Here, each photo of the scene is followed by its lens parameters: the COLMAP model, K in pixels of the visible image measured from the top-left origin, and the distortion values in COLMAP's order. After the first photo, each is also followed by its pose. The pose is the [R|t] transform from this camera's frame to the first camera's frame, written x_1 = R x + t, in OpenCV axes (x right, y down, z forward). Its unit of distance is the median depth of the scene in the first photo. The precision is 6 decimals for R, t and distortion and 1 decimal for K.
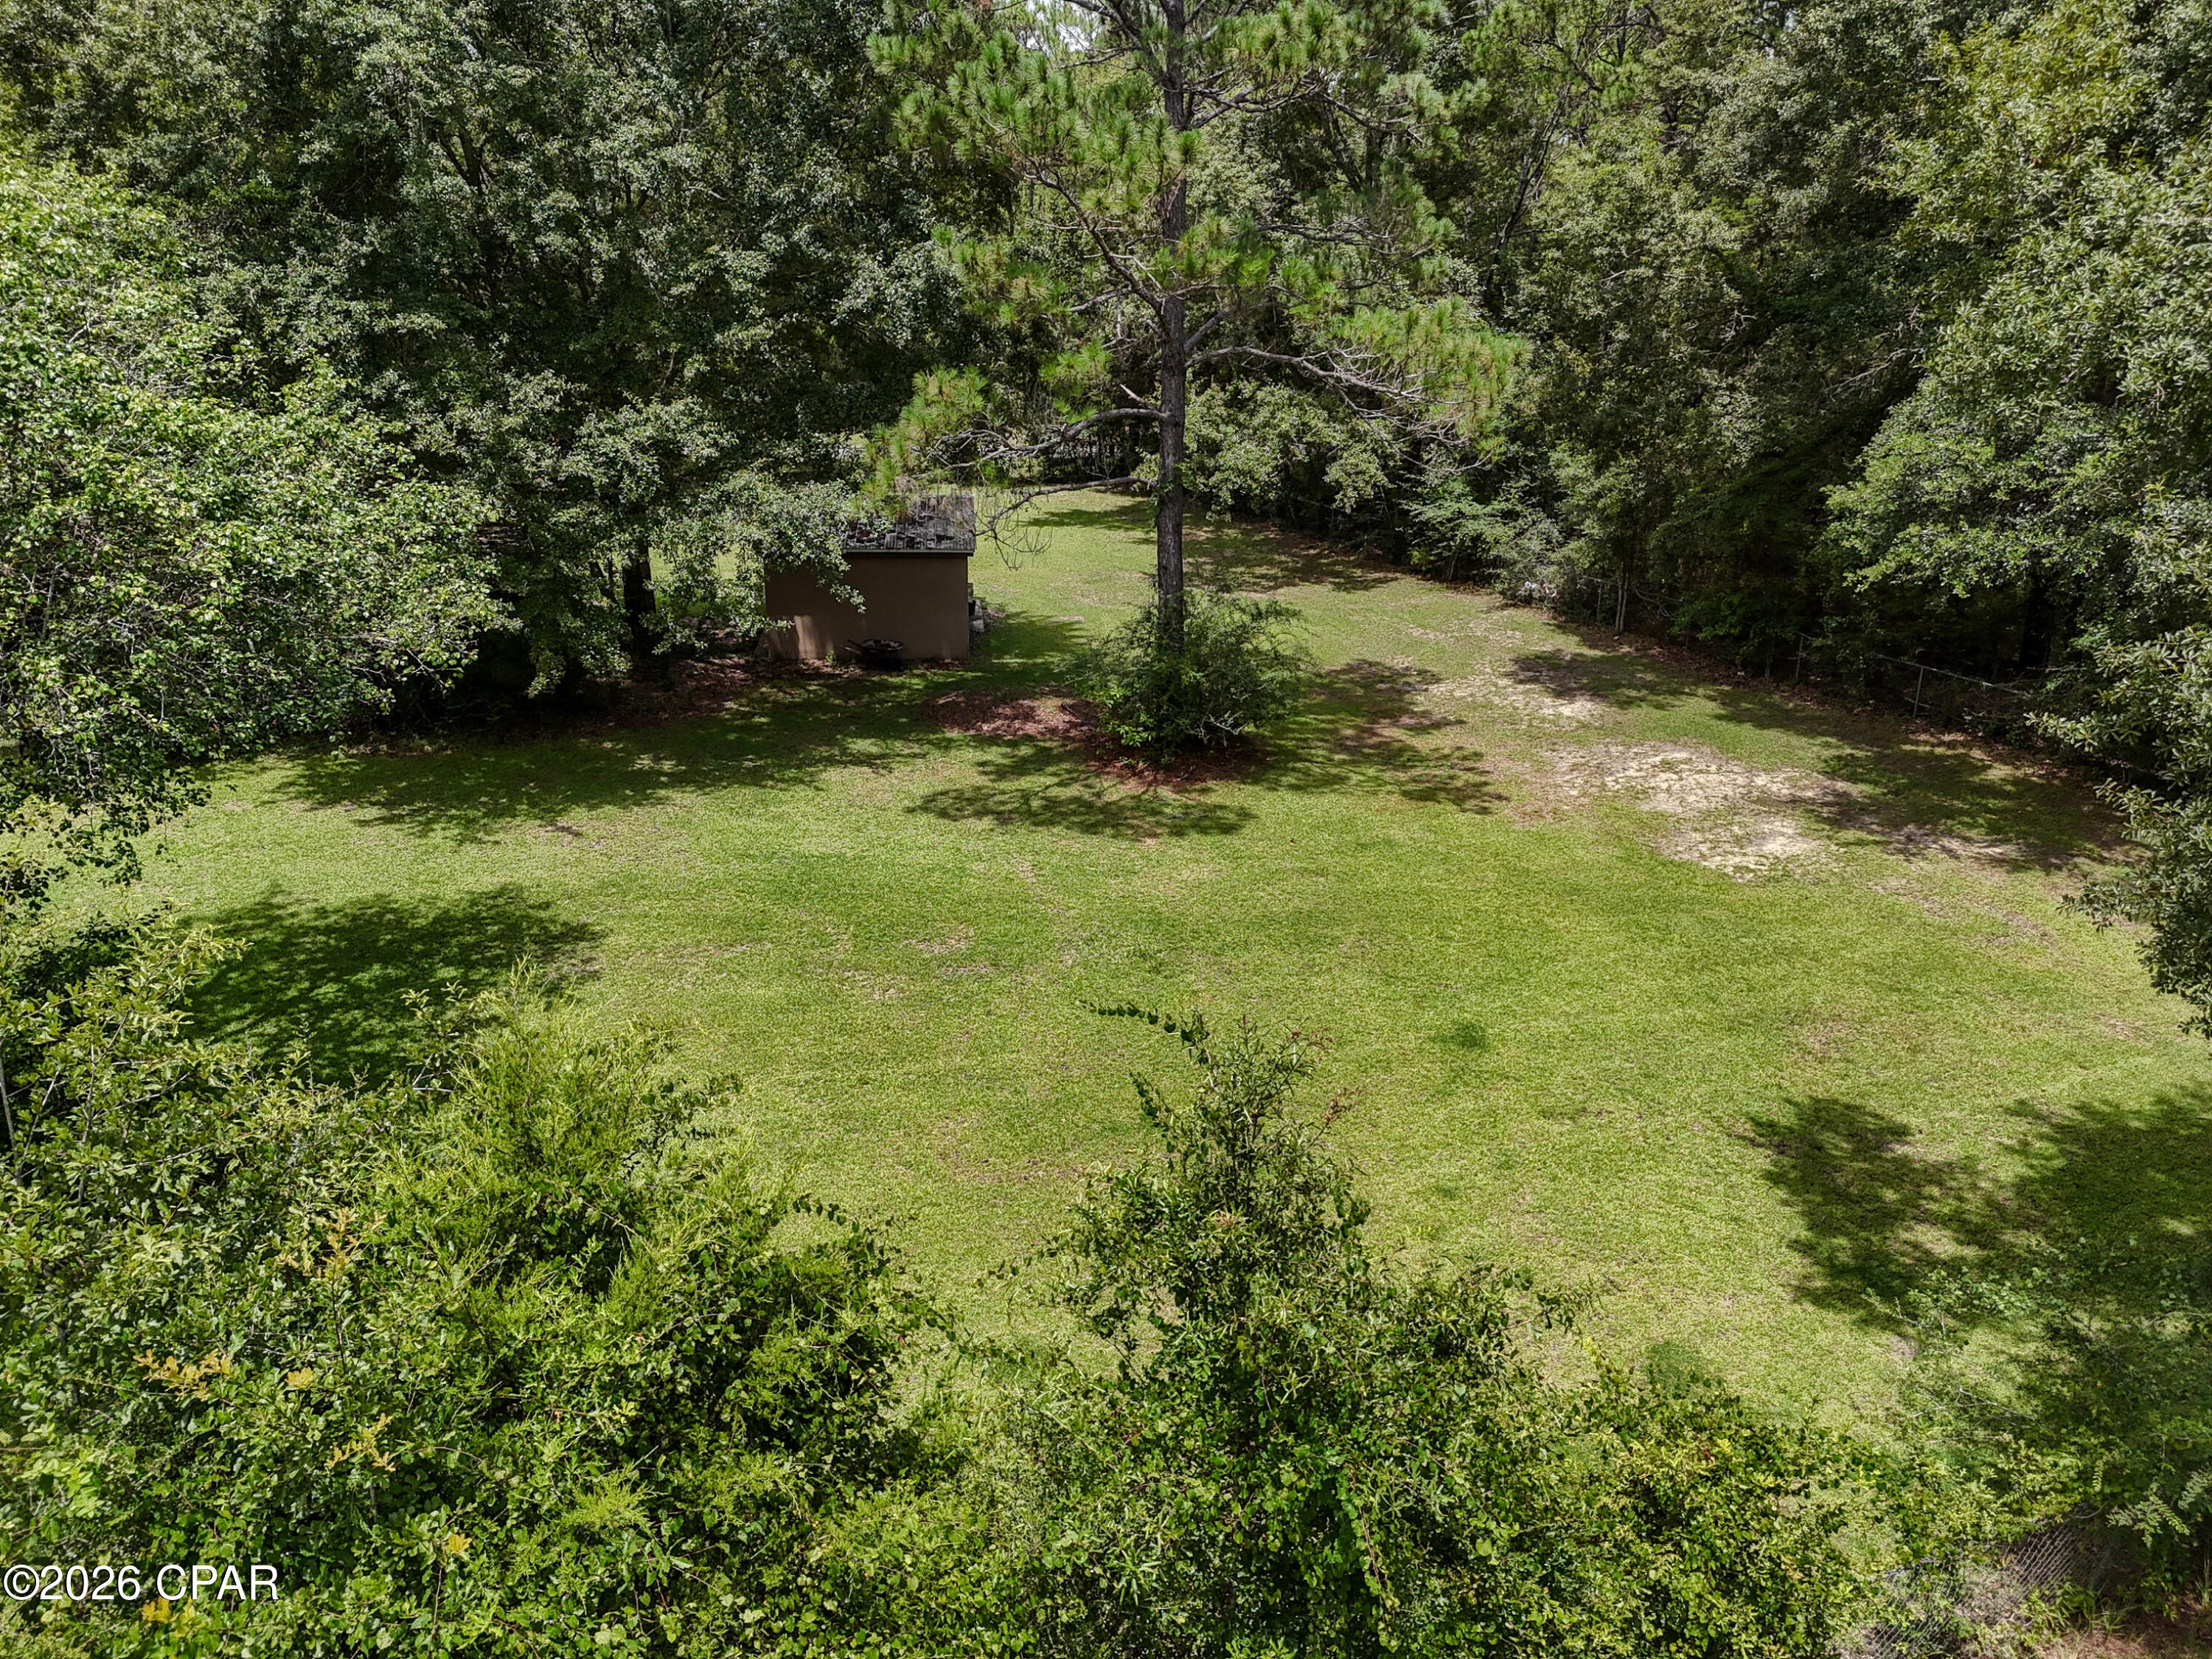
lens RADIAL K [[1603.2, 0, 1114.3], [0, 1603.2, 840.3], [0, 0, 1]] dist [0.054968, -0.031181]
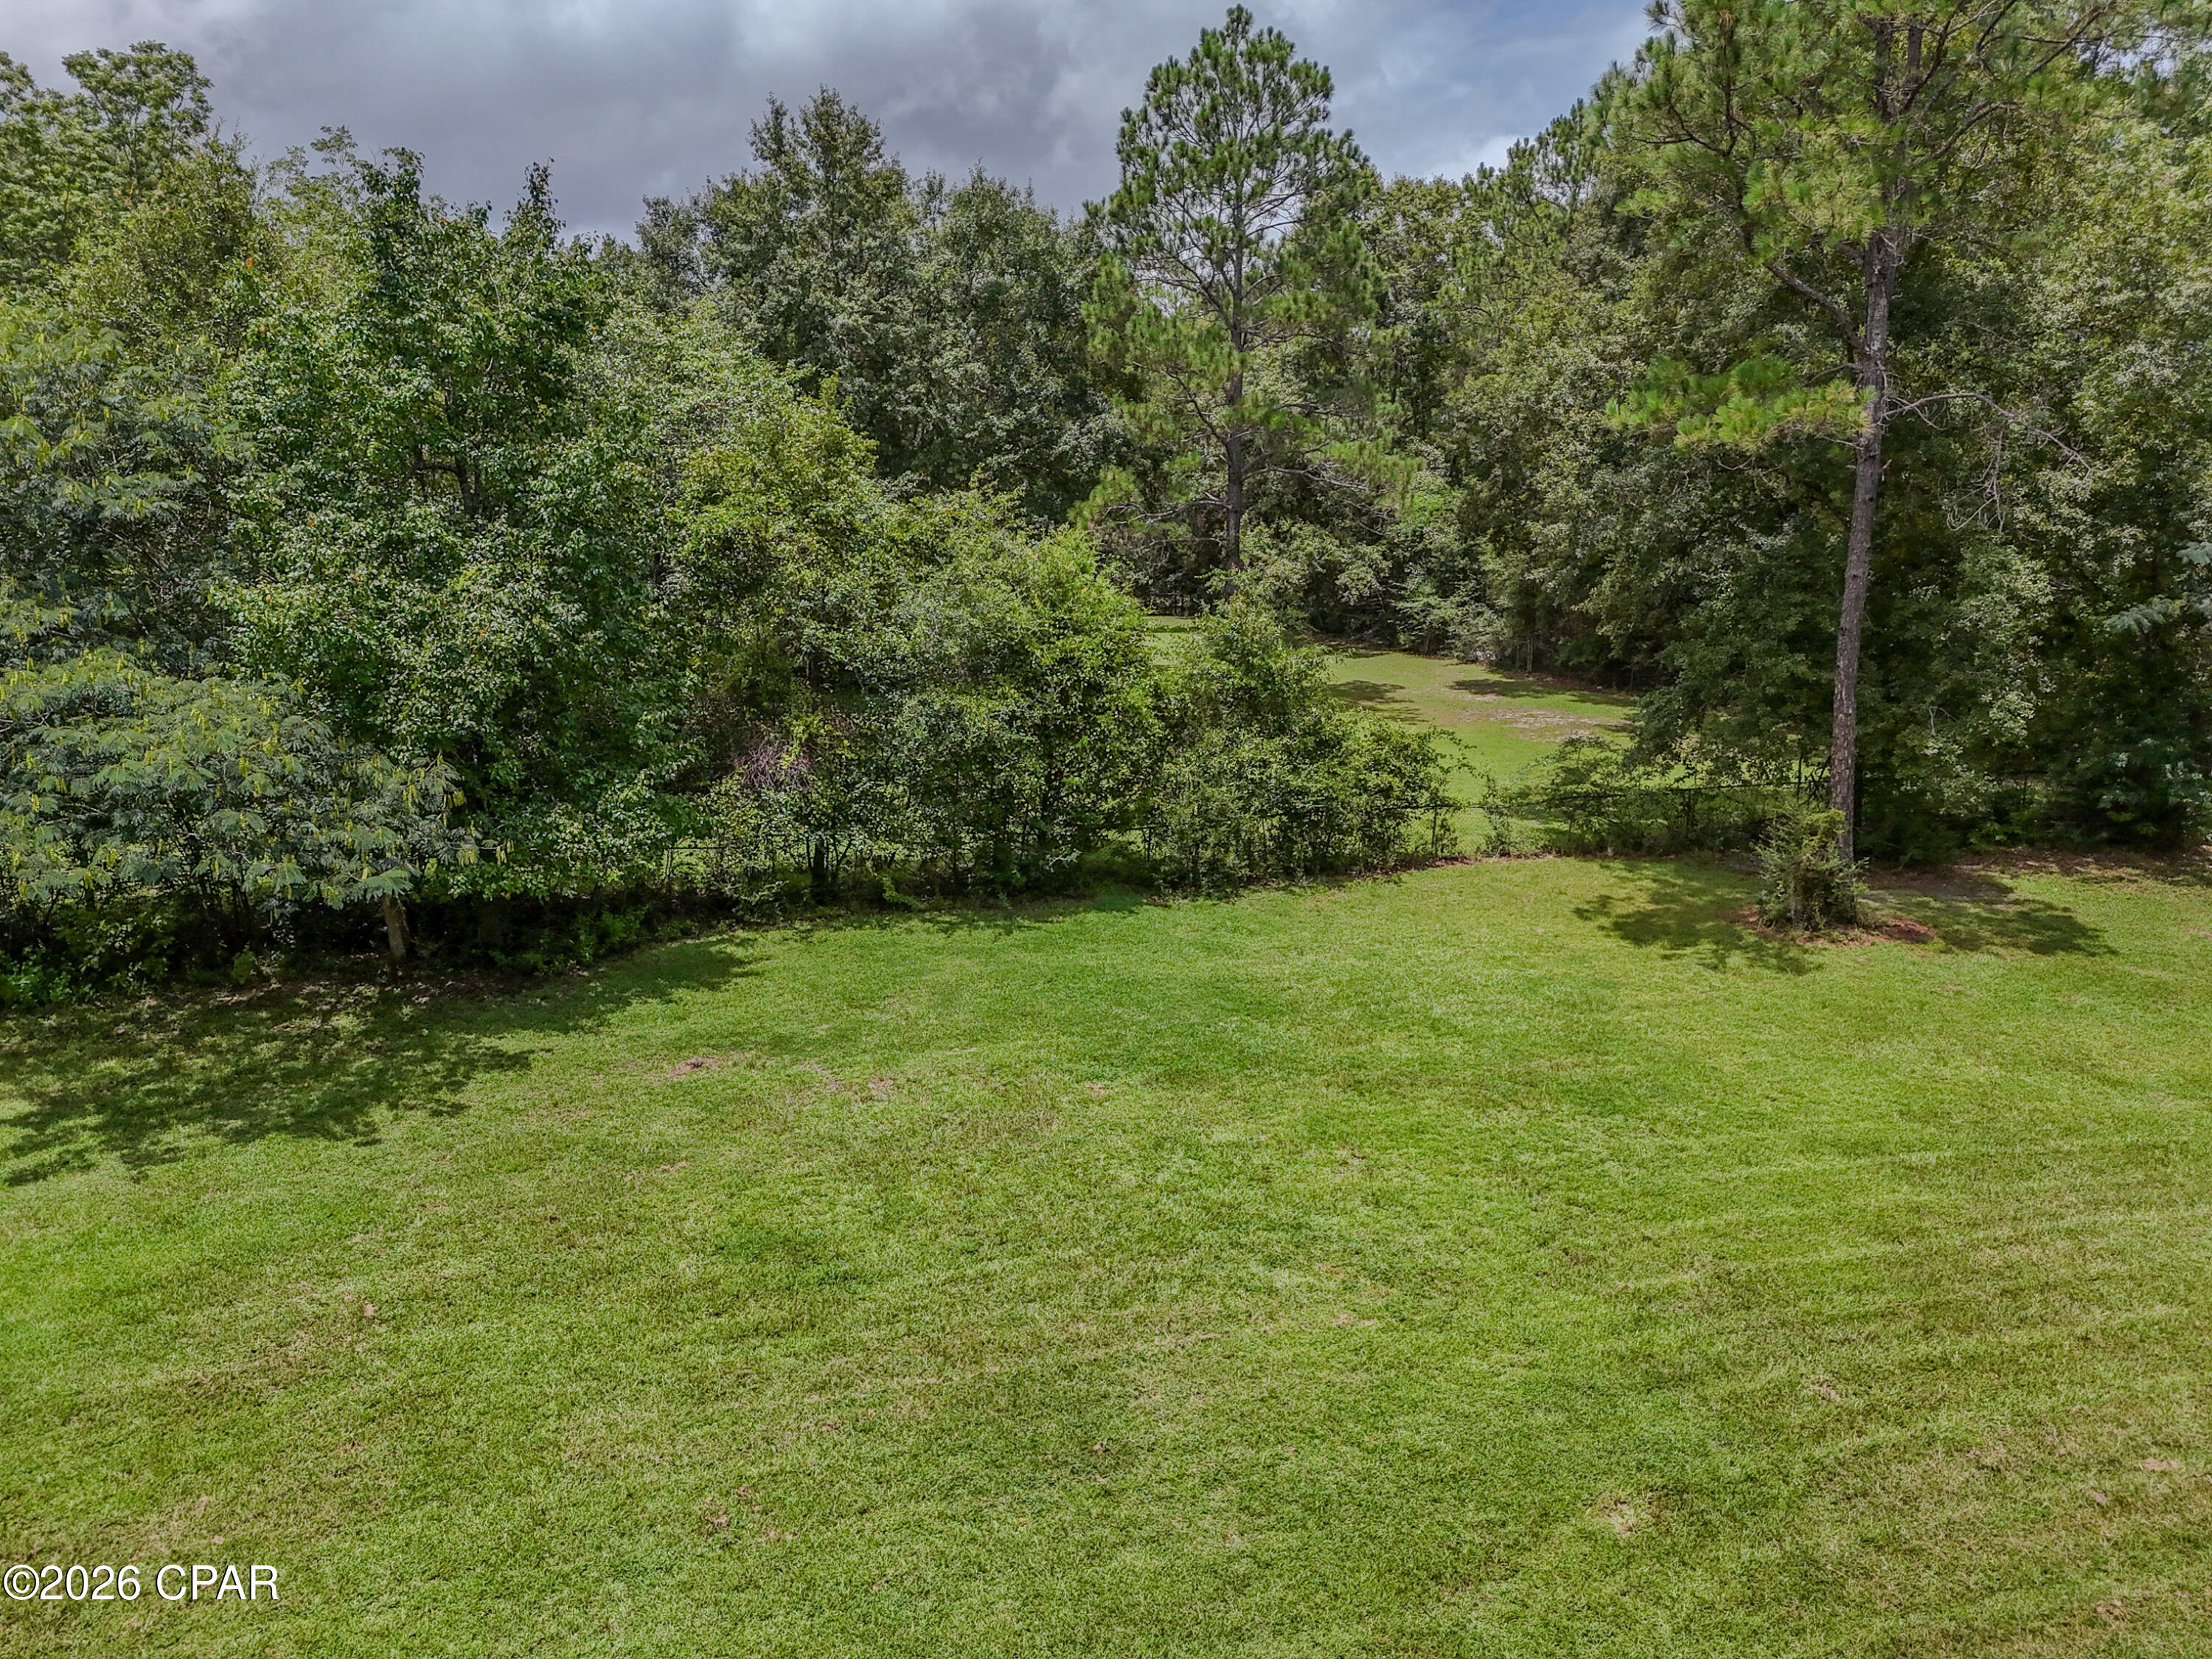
lens RADIAL K [[1603.2, 0, 1098.4], [0, 1603.2, 820.3], [0, 0, 1]] dist [0.054968, -0.031181]
pose [[0.998788, 0.013441, -0.047338, -0.016437], [-0.020310, 0.988815, -0.147756, 0.224256], [0.044823, 0.148539, 0.987890, -0.459712]]
